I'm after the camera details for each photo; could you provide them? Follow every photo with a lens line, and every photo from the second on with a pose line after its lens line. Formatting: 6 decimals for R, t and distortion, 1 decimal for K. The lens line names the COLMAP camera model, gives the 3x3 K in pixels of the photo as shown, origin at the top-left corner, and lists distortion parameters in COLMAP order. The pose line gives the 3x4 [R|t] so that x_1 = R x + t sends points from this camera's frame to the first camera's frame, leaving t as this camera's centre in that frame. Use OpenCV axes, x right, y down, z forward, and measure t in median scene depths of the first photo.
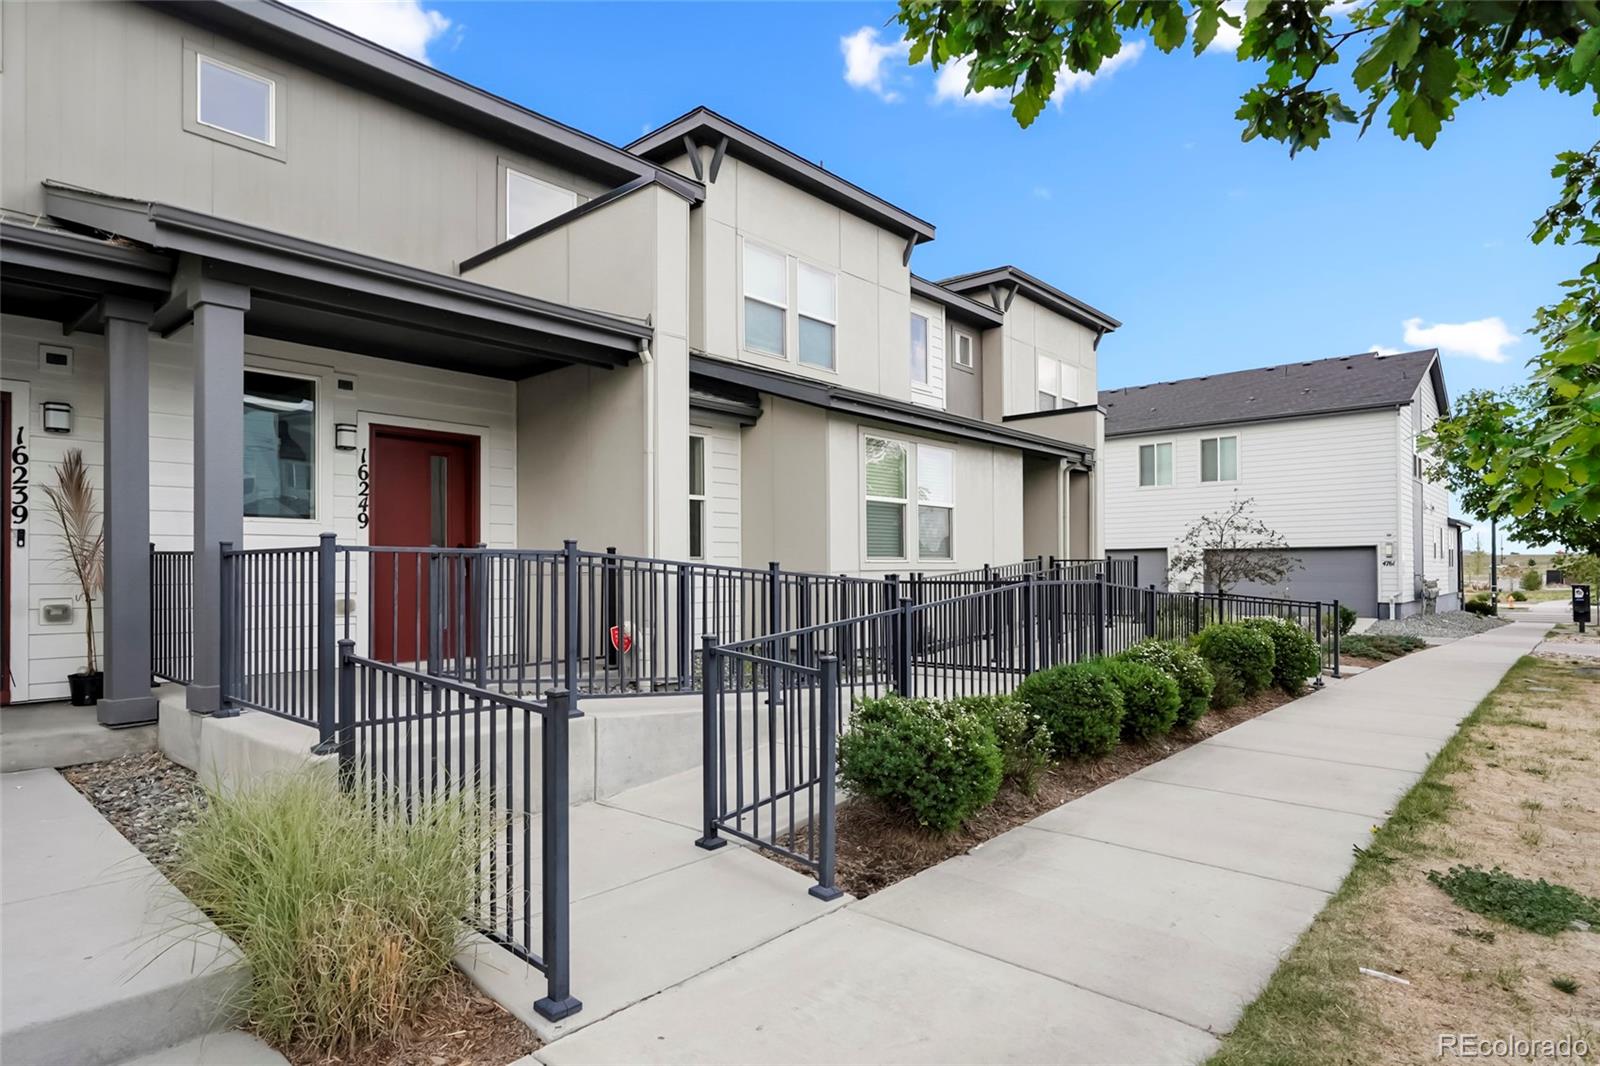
lens RADIAL K [[871.4, 0, 799.5], [0, 871.4, 558.5], [0, 0, 1]] dist [-0.005470, -0.000462]
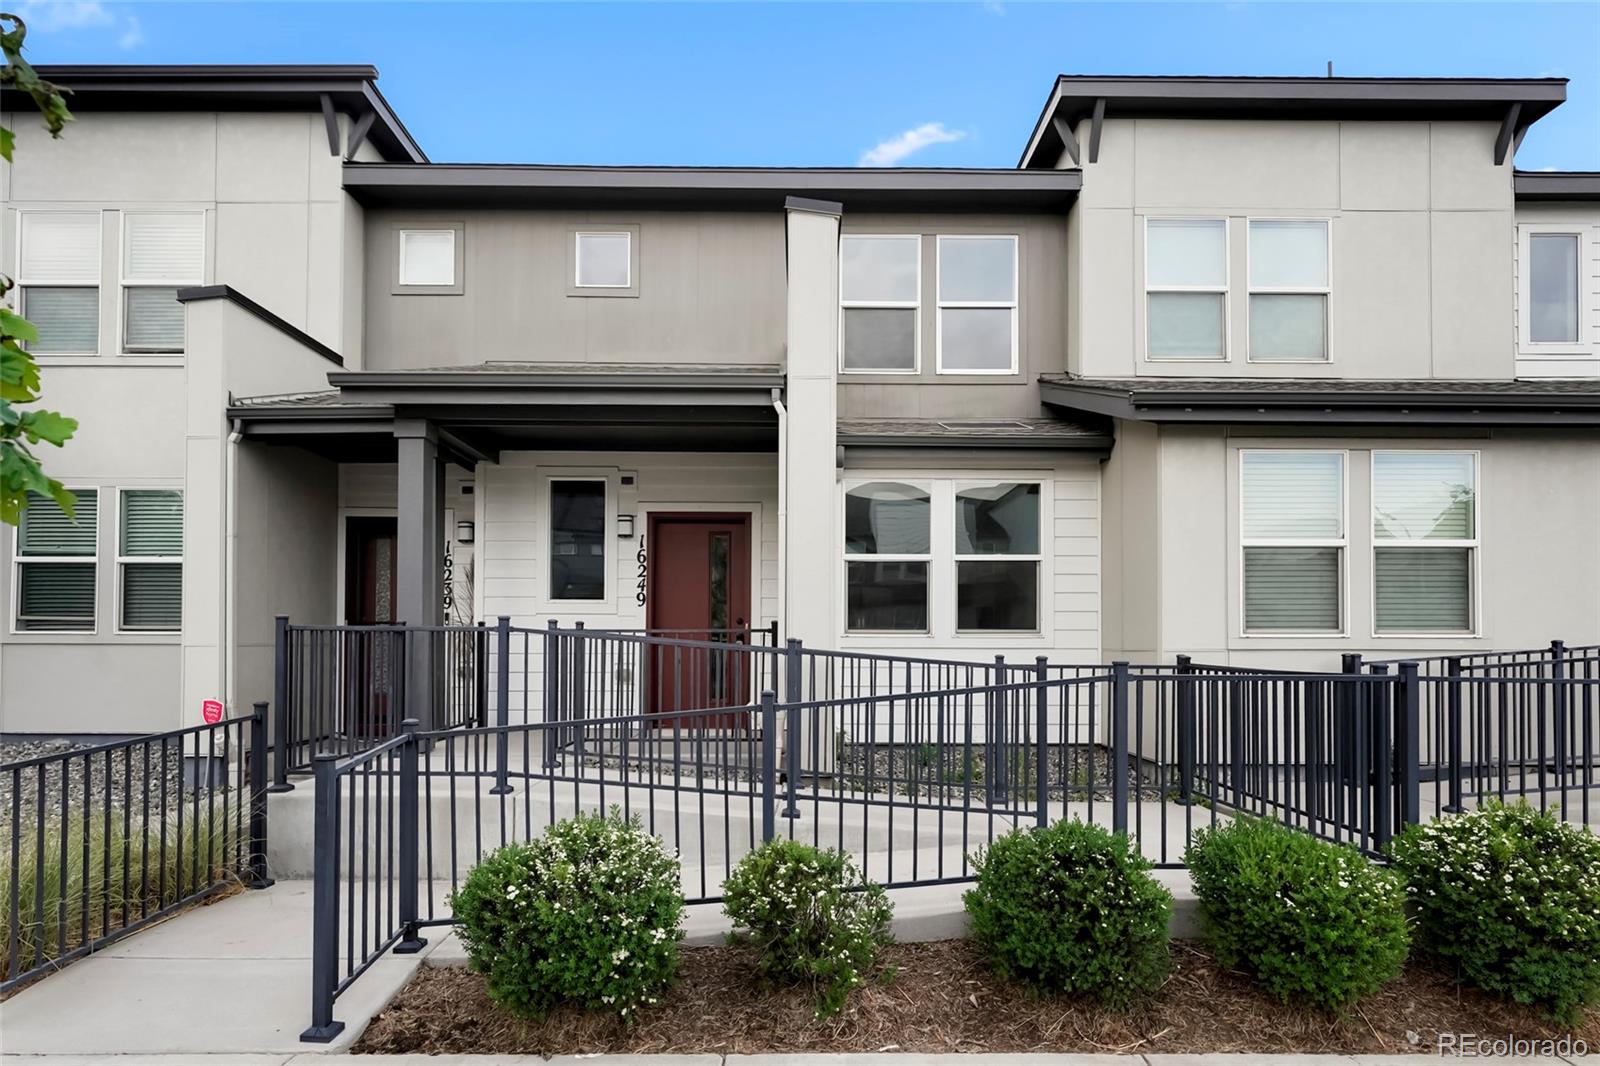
lens RADIAL K [[895.1, 0, 799.2], [0, 895.1, 626.3], [0, 0, 1]] dist [-0.003192, -0.001413]
pose [[0.671676, -0.004492, -0.740832, 0.454355], [0.001674, 0.999988, -0.004545, -0.002894], [0.740843, 0.001812, 0.671675, 0.348678]]
